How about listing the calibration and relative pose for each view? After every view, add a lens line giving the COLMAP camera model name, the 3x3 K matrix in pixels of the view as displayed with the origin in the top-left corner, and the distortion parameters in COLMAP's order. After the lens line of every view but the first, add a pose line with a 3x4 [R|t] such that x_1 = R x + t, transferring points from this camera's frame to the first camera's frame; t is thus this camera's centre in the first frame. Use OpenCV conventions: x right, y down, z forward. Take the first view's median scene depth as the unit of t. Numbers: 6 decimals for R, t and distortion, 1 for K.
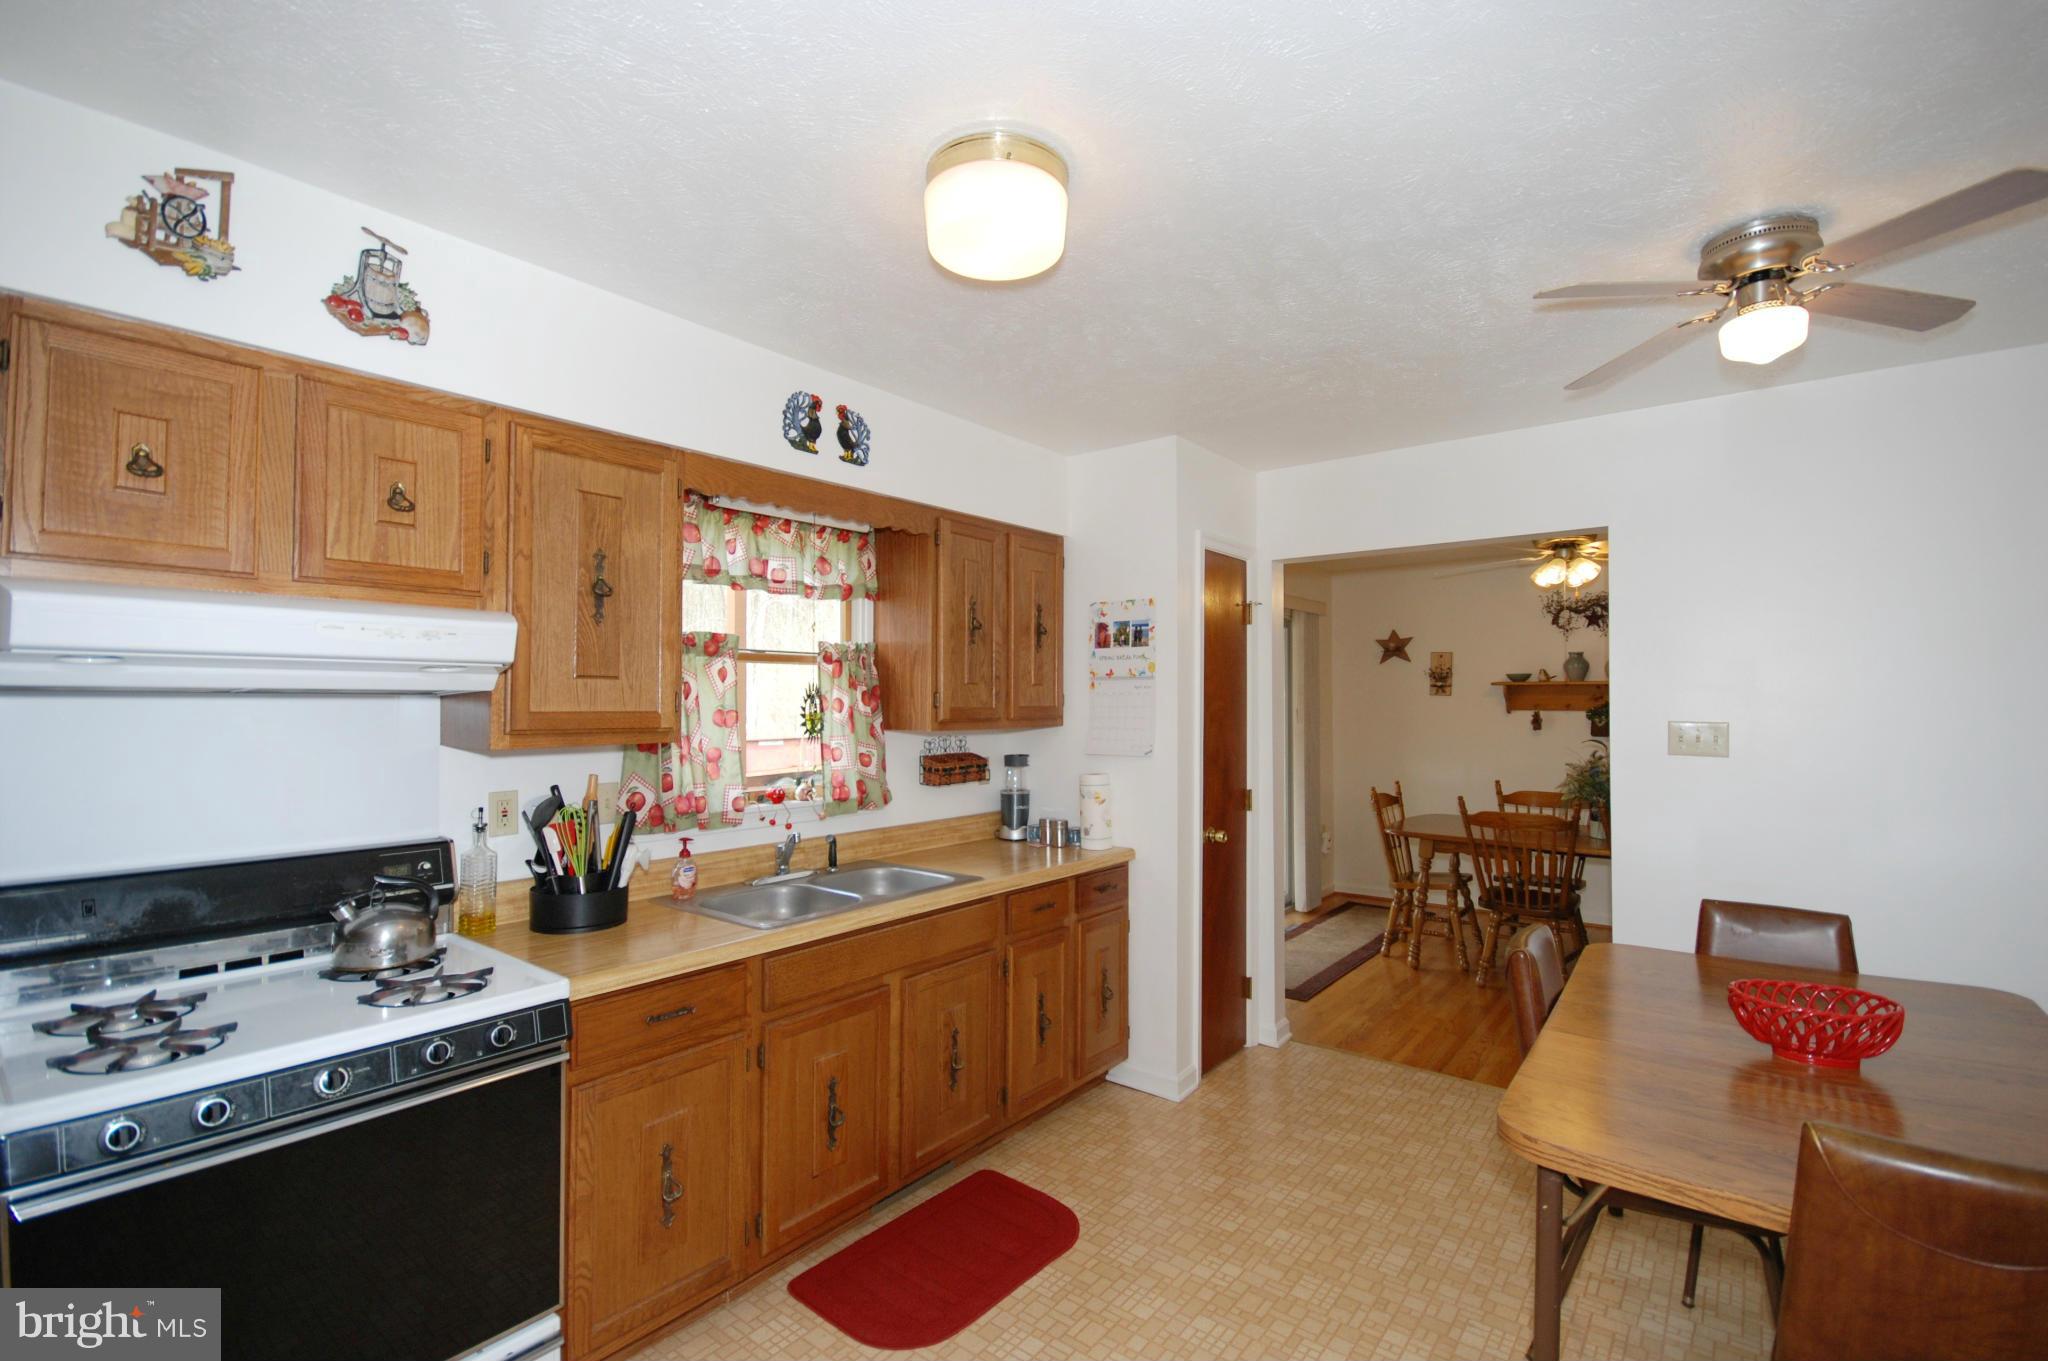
lens RADIAL K [[911.1, 0, 1024.0], [0, 911.1, 680.5], [0, 0, 1]] dist [-0.004146, 0.000067]
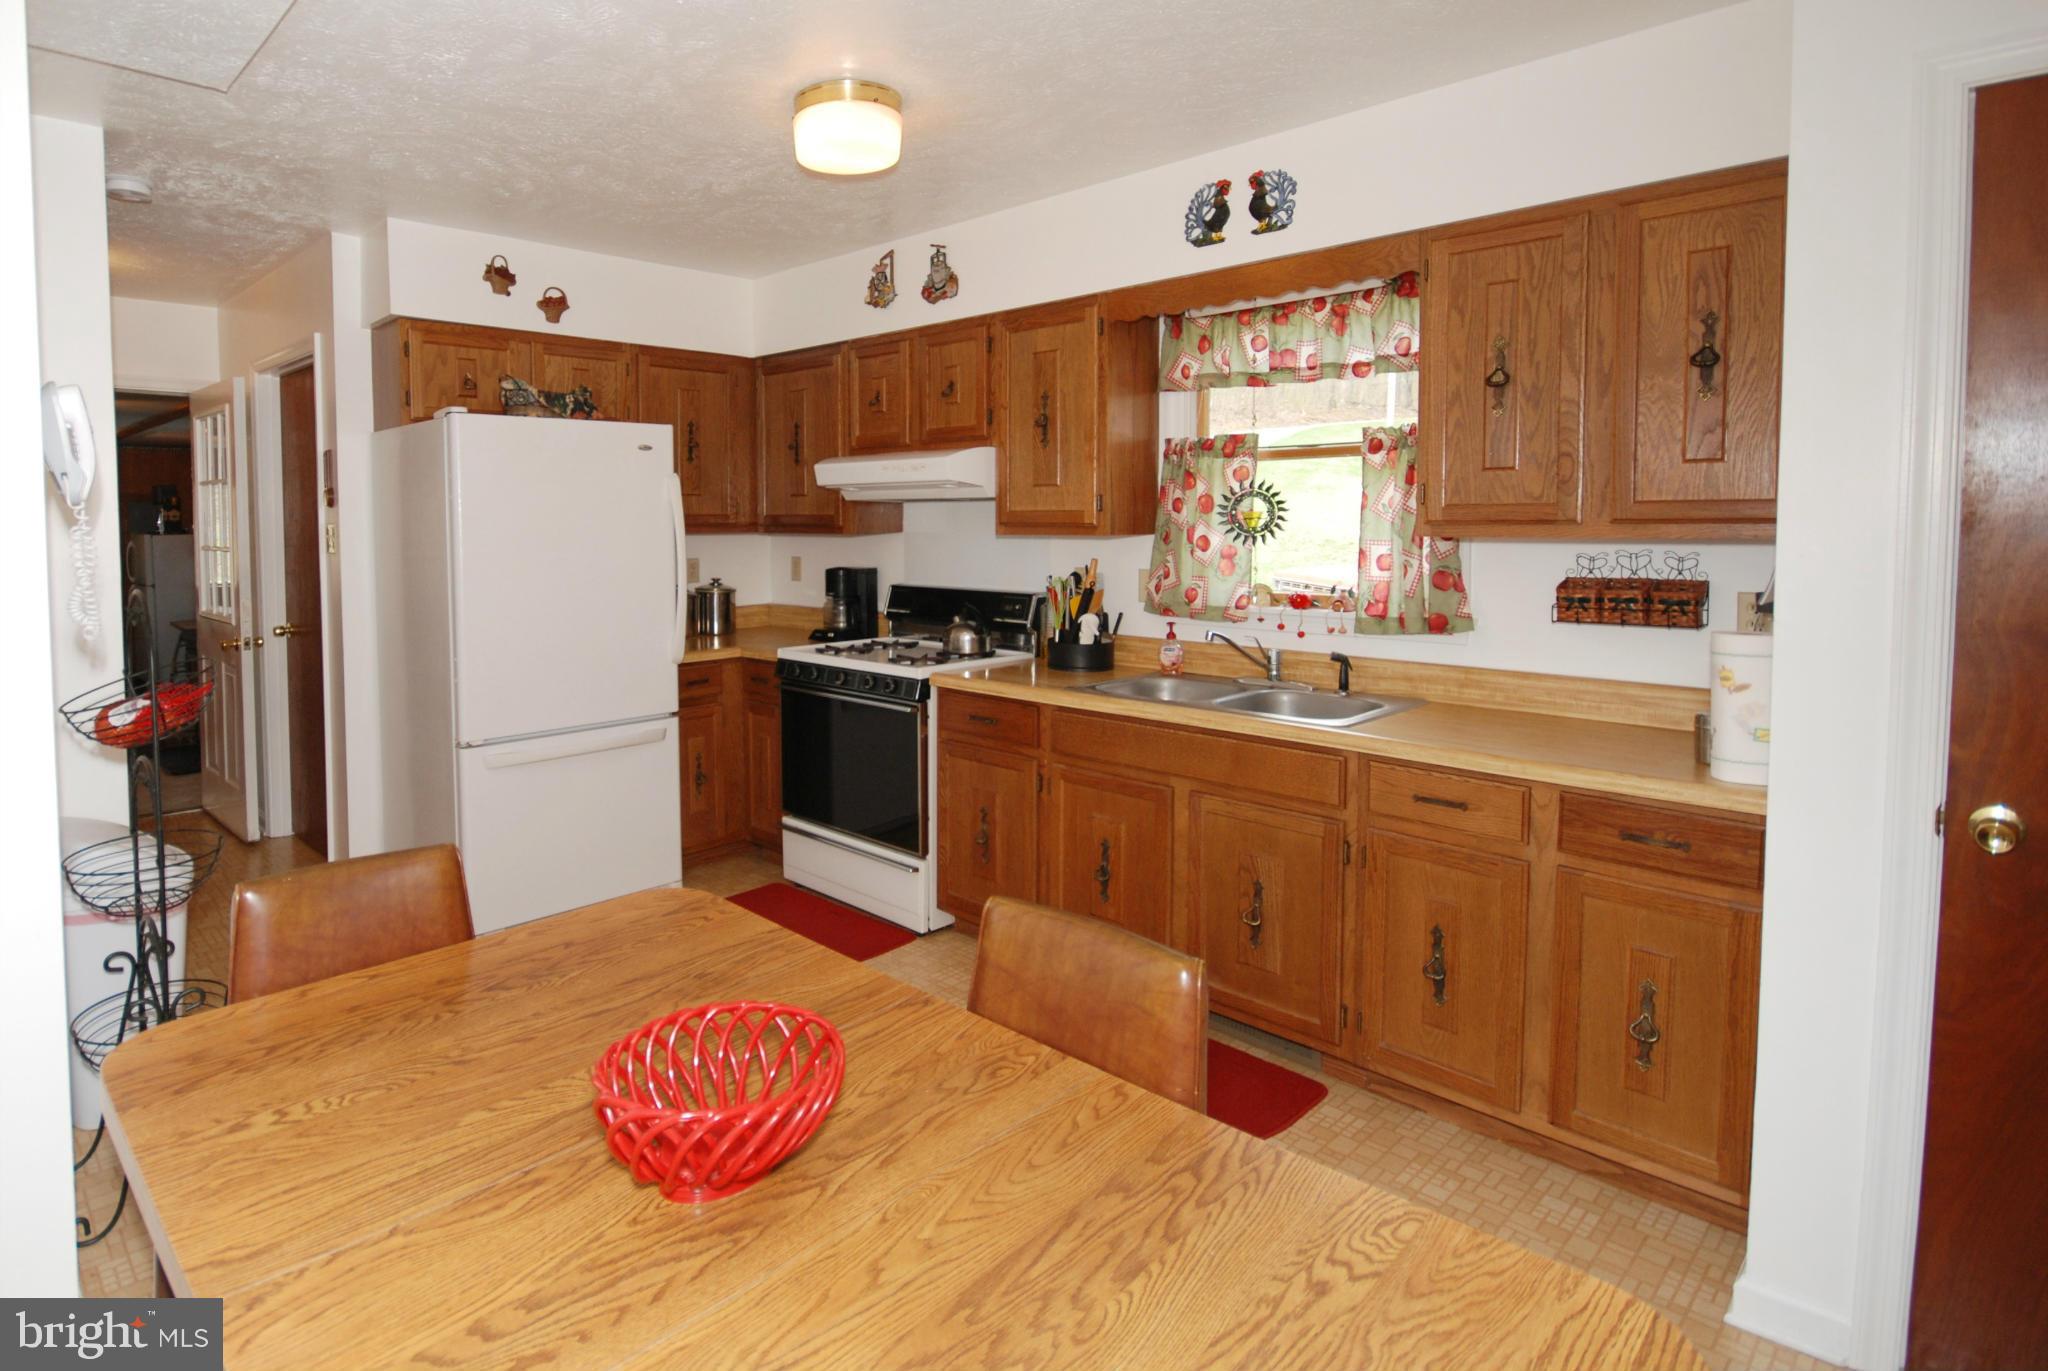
lens RADIAL K [[1079.4, 0, 839.1], [0, 1079.4, 560.8], [0, 0, 1]] dist [-0.000340, -0.000016]
pose [[-0.176584, 0.043460, -0.983326, 0.936697], [0.032440, 0.998739, 0.038316, 0.029000], [0.983751, -0.025133, -0.177771, 0.764334]]
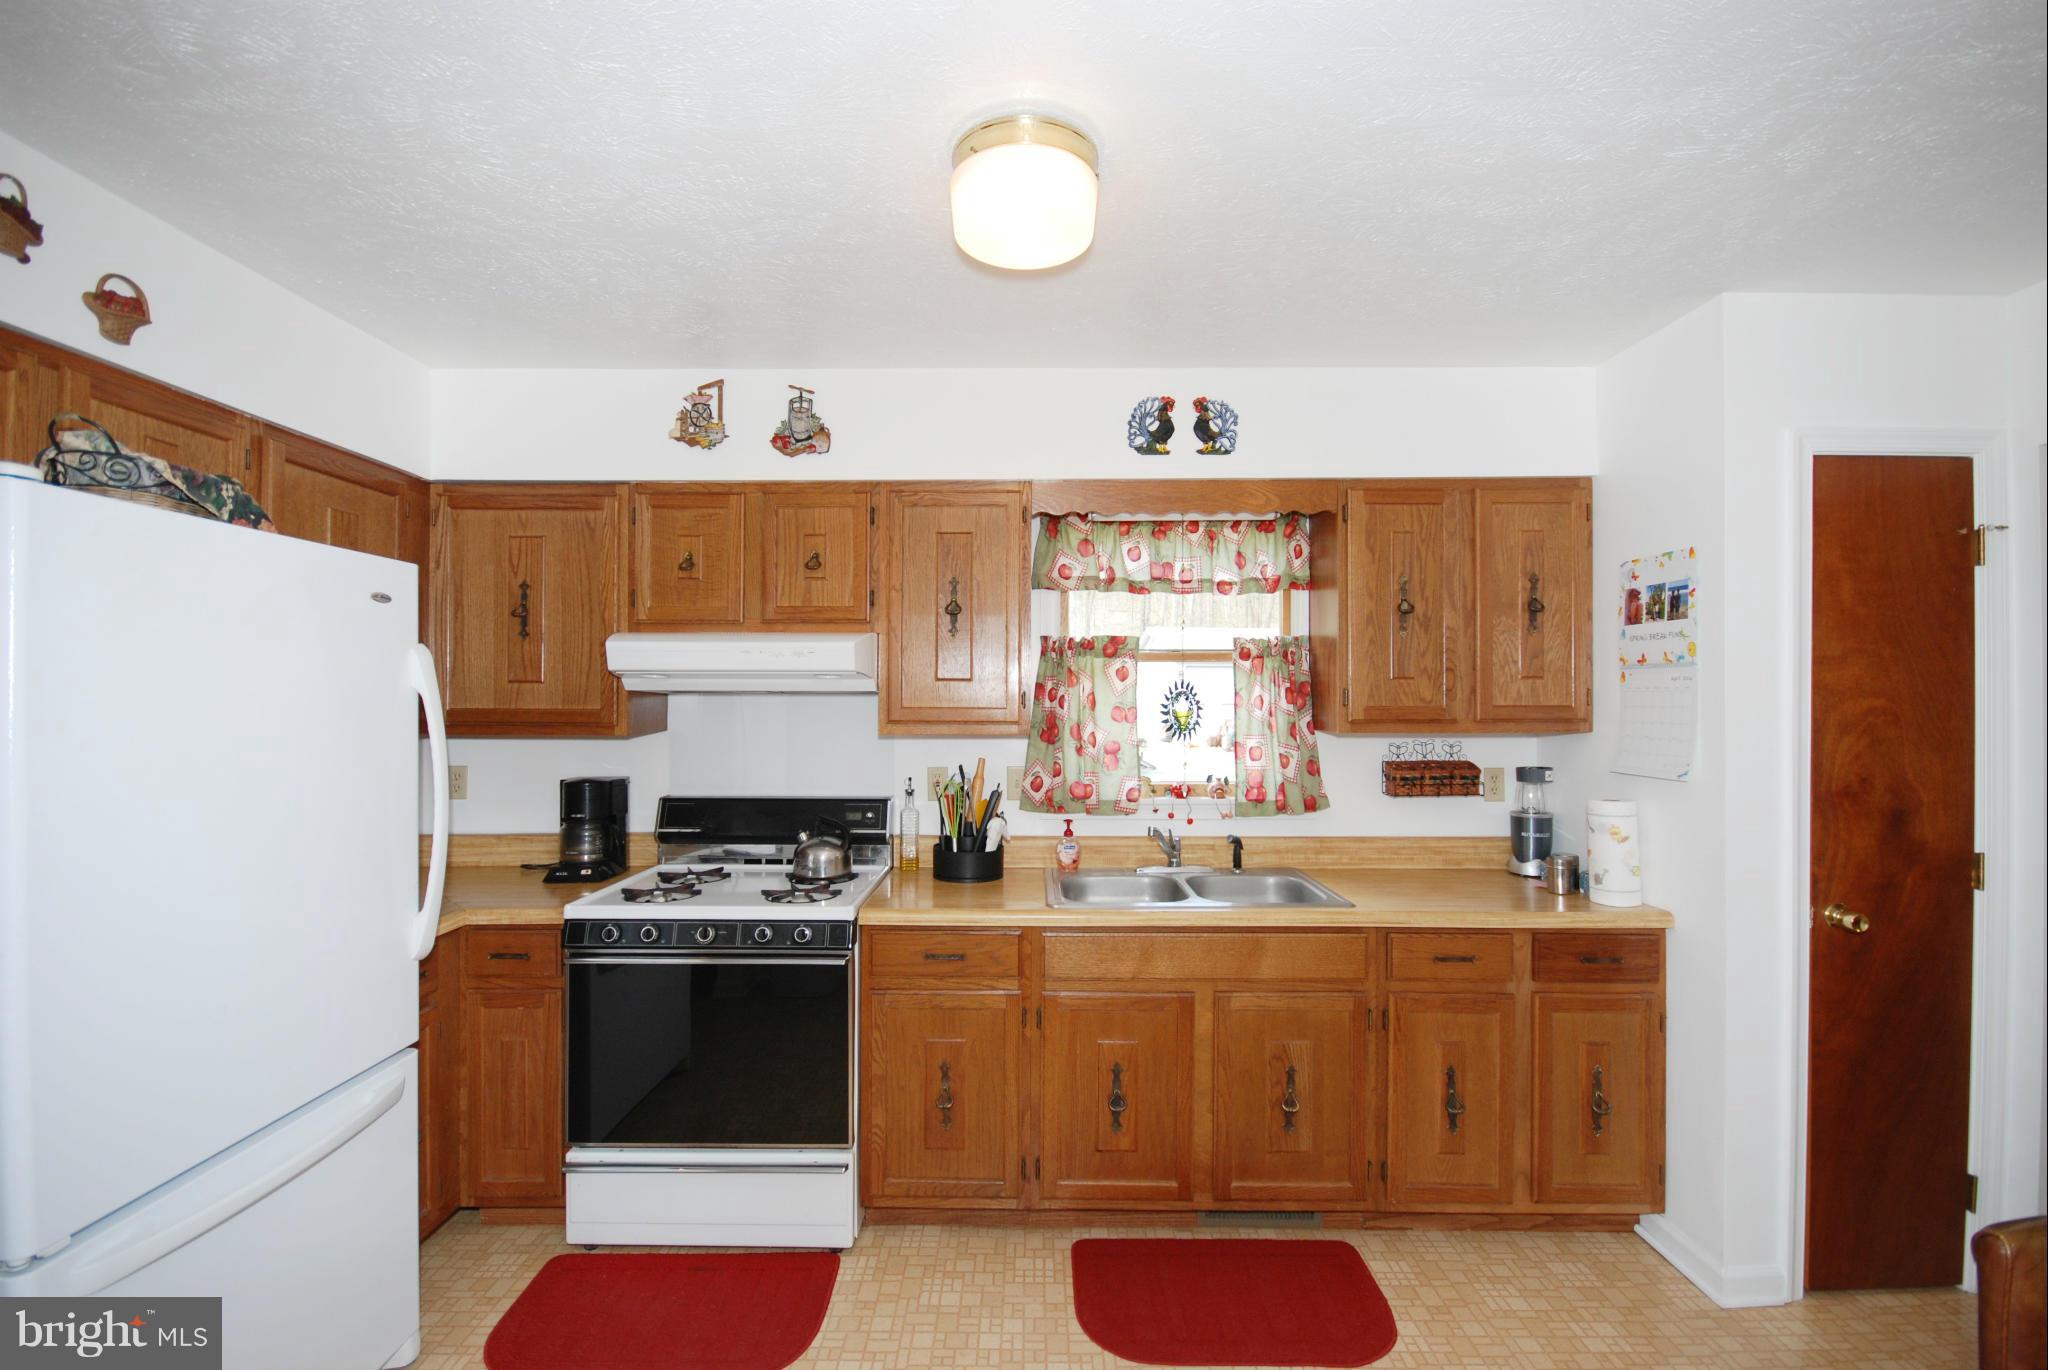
lens RADIAL K [[911.1, 0, 1024.0], [0, 911.1, 685.0], [0, 0, 1]] dist [-0.004146, 0.000067]
pose [[0.613853, -0.009789, -0.789360, 0.451159], [0.017804, 0.999840, 0.001447, 0.002816], [0.789219, -0.014942, 0.613929, 0.239418]]
